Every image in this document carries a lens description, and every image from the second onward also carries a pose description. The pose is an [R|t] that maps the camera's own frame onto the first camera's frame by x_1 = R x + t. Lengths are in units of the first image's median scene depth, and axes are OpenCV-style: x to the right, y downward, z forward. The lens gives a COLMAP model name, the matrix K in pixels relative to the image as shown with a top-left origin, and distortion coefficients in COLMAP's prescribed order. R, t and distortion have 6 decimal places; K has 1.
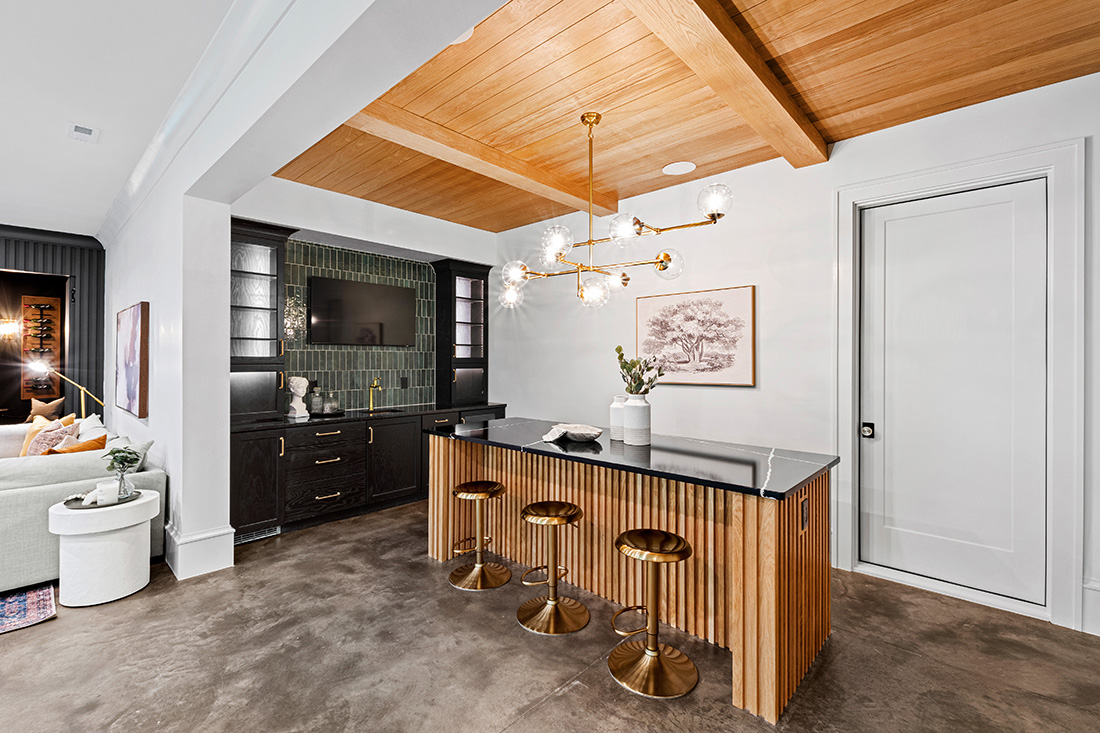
lens RADIAL K [[478.1, 0, 548.1], [0, 478.1, 358.3], [0, 0, 1]] dist [-0.003773, -0.000902]
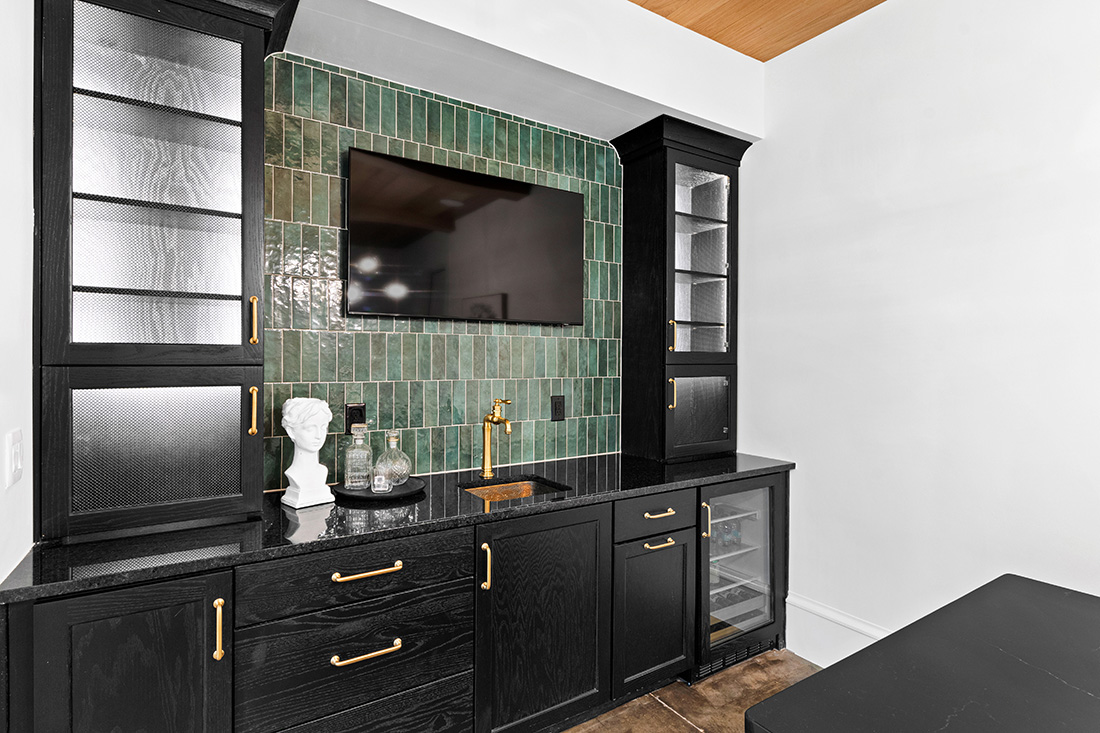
lens RADIAL K [[561.0, 0, 545.9], [0, 561.0, 365.1], [0, 0, 1]] dist [0.000352, -0.000095]
pose [[0.968787, 0.006299, -0.247815, -0.201021], [-0.003352, 0.999919, 0.012315, 0.005406], [0.247873, -0.011100, 0.968729, 0.541308]]
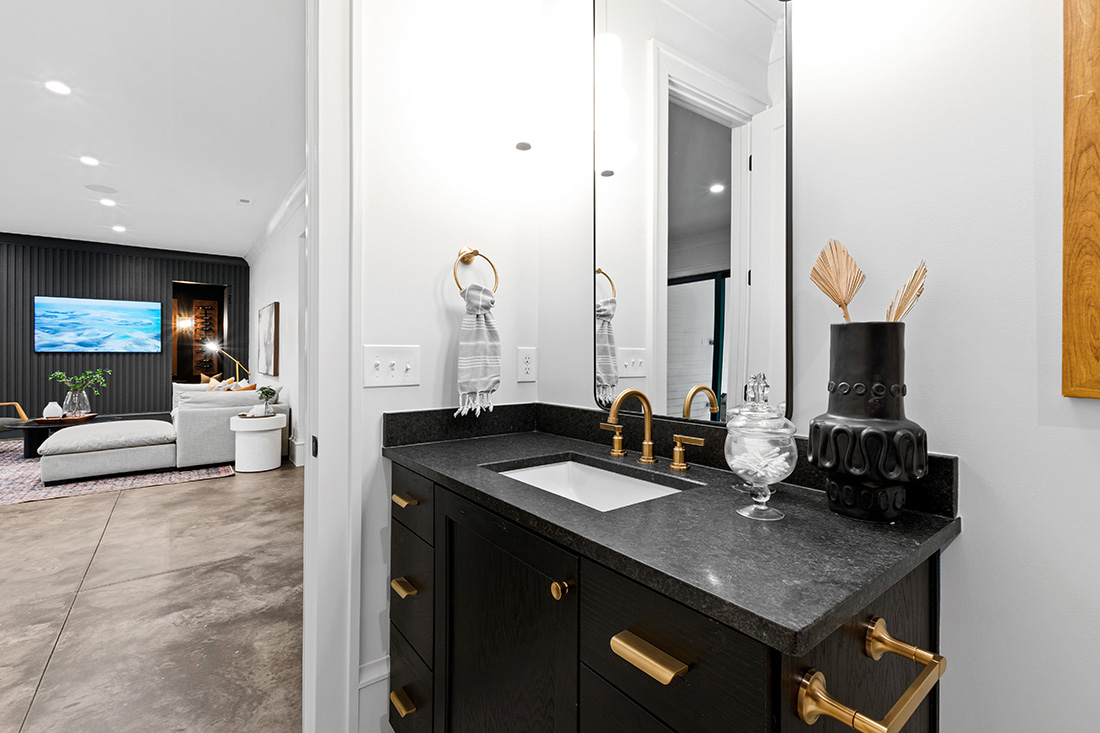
lens RADIAL K [[478.1, 0, 561.5], [0, 478.1, 359.3], [0, 0, 1]] dist [-0.003773, -0.000902]
pose [[0.988422, 0.003684, -0.151685, 0.283927], [-0.002916, 0.999982, 0.005282, 0.052976], [0.151702, -0.004778, 0.988415, -0.366845]]
